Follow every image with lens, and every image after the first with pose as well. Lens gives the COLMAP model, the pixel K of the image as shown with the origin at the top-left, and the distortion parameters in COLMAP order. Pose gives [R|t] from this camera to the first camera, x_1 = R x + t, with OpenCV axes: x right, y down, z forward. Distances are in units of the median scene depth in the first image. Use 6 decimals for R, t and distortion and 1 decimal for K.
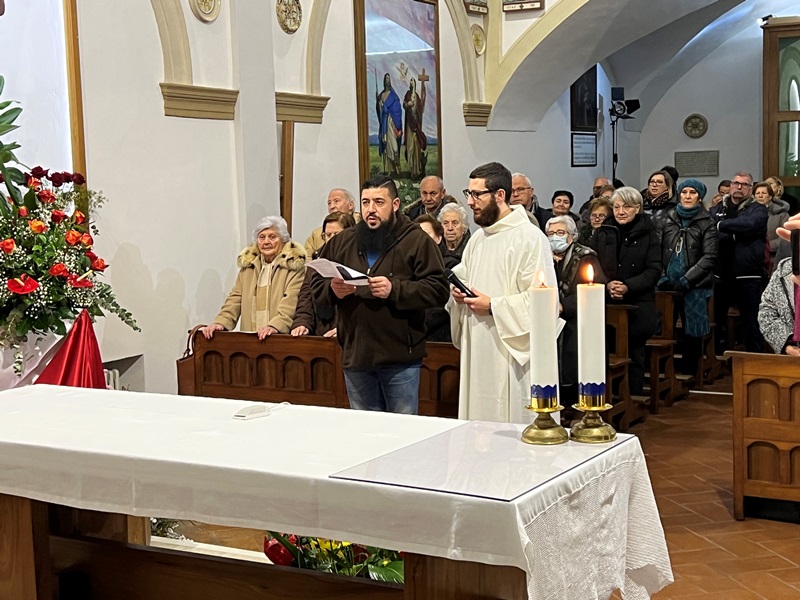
lens RADIAL K [[1267.8, 0, 400.5], [0, 1267.8, 298.9], [0, 0, 1]] dist [-0.050362, 0.000000]
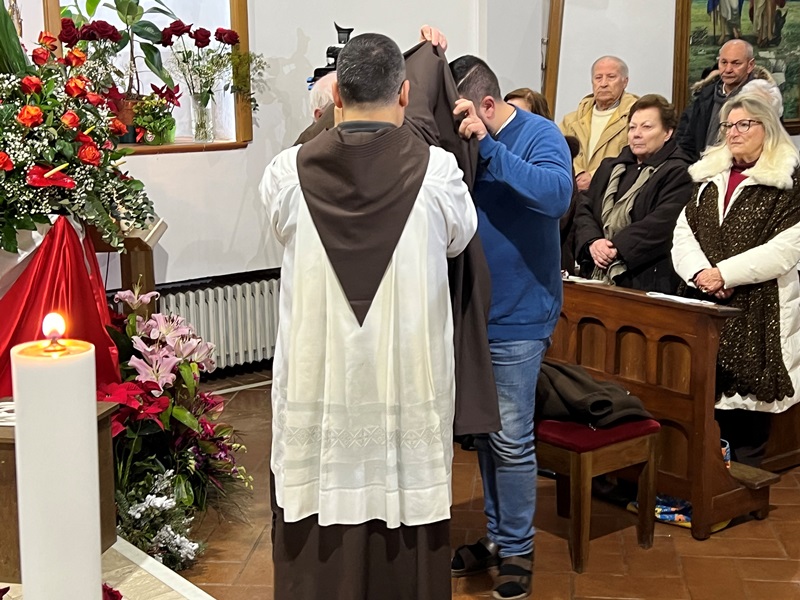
lens RADIAL K [[1230.1, 0, 399.0], [0, 1230.1, 301.9], [0, 0, 1]] dist [0.040209, 0.000000]
pose [[0.931572, 0.079996, -0.354648, 0.102785], [-0.042398, 0.992740, 0.112559, -0.017950], [0.361077, -0.089820, 0.928200, 0.250147]]
